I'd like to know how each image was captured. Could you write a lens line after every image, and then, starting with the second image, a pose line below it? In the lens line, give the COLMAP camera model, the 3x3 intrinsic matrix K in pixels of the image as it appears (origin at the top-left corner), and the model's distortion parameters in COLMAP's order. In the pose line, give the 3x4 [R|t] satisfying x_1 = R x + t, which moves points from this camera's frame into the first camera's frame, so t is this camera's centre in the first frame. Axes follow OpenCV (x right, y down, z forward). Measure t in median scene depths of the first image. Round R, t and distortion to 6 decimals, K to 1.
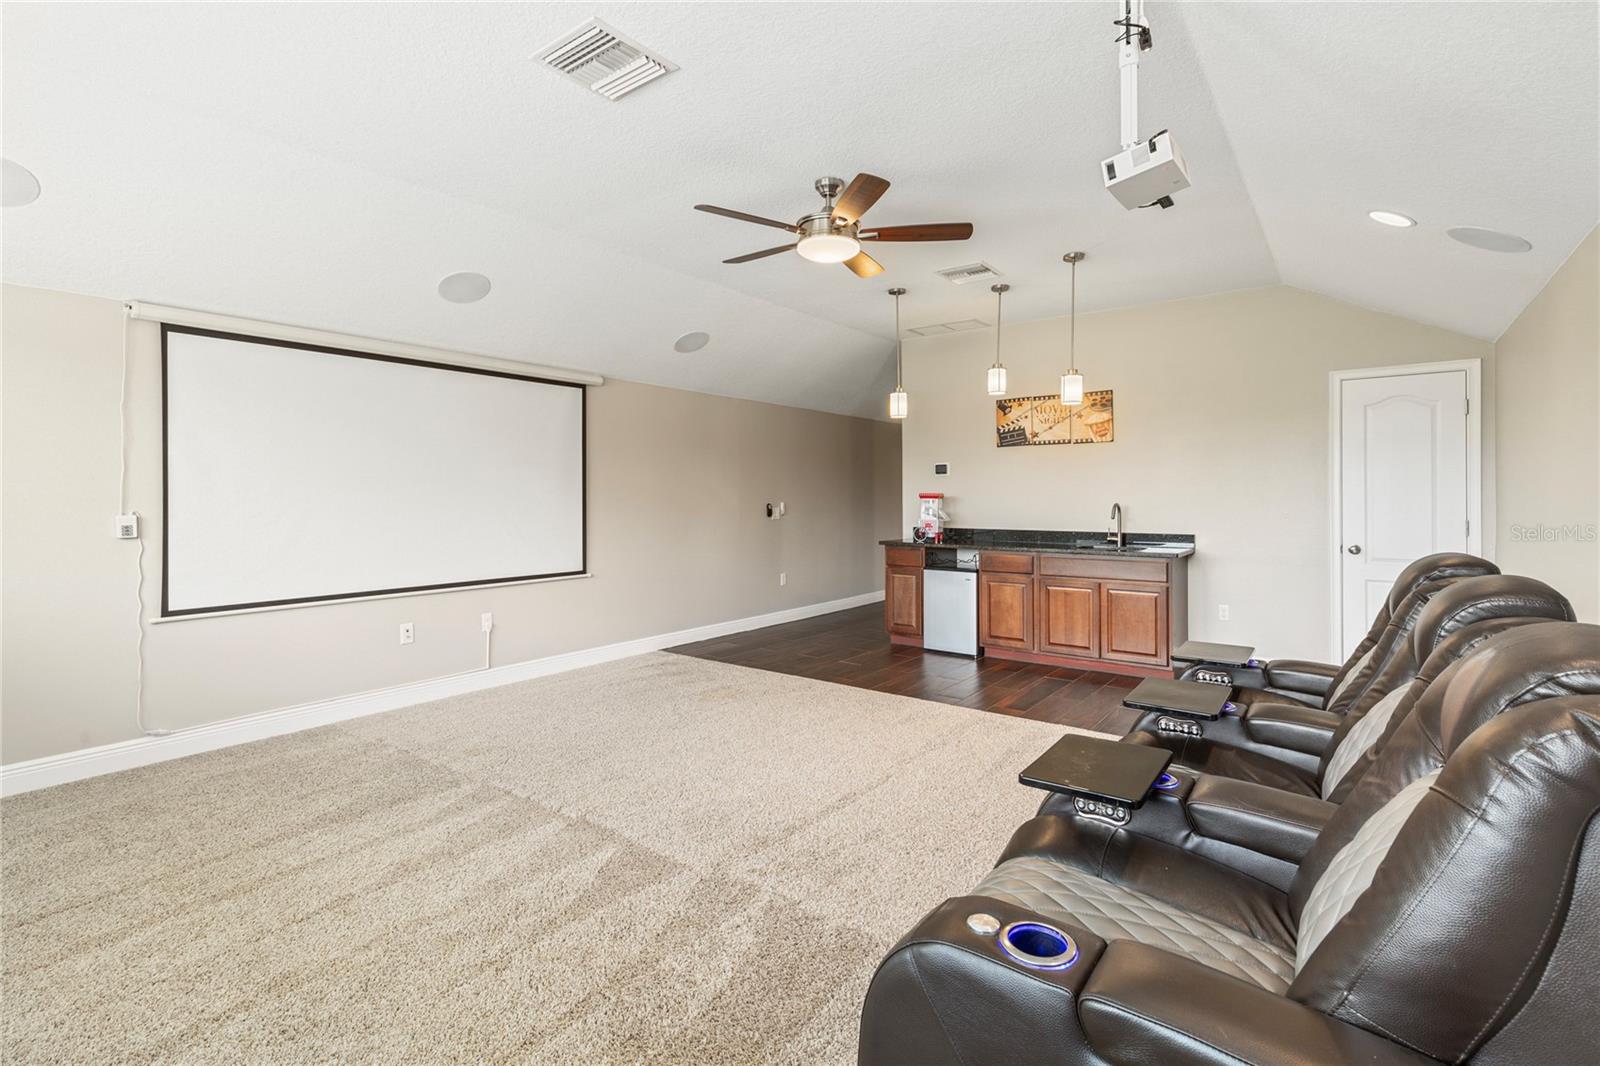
lens RADIAL K [[735.8, 0, 772.6], [0, 735.8, 496.1], [0, 0, 1]] dist [0.014373, -0.003319]
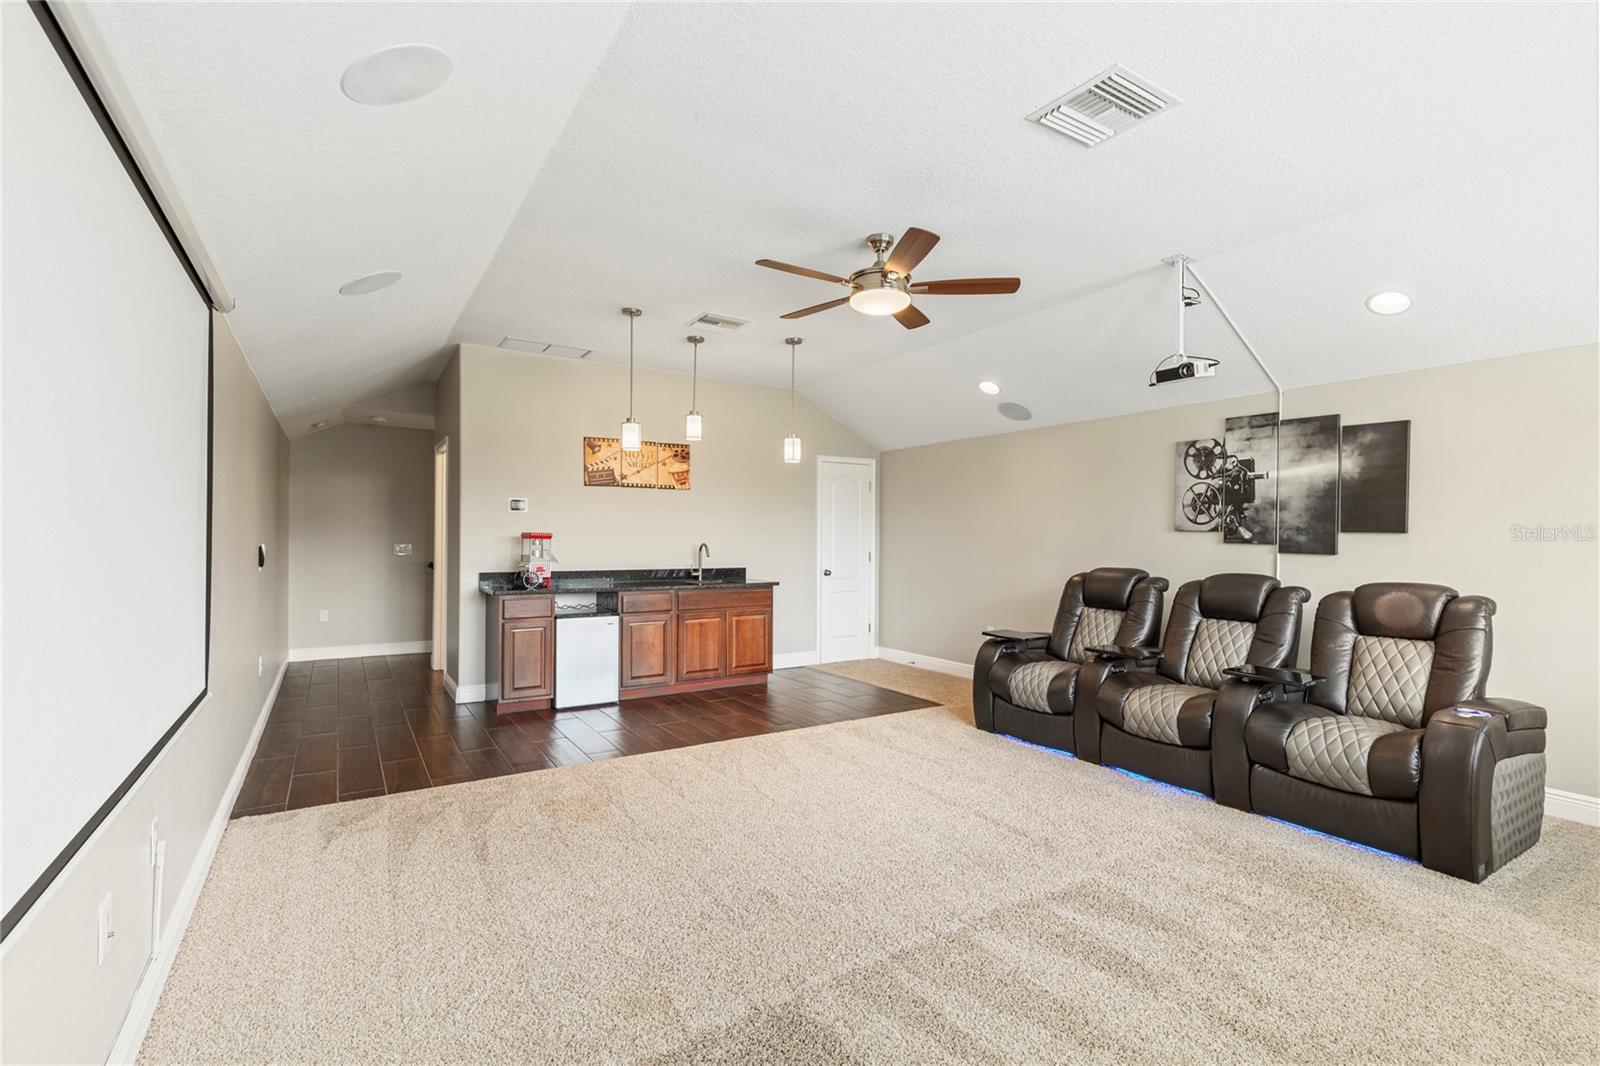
lens RADIAL K [[735.8, 0, 804.9], [0, 735.8, 531.7], [0, 0, 1]] dist [0.014373, -0.003319]
pose [[0.335350, 0.010046, 0.942040, -0.550749], [-0.007552, 0.999940, -0.007975, -0.000682], [-0.942063, -0.004440, 0.335406, 0.439673]]
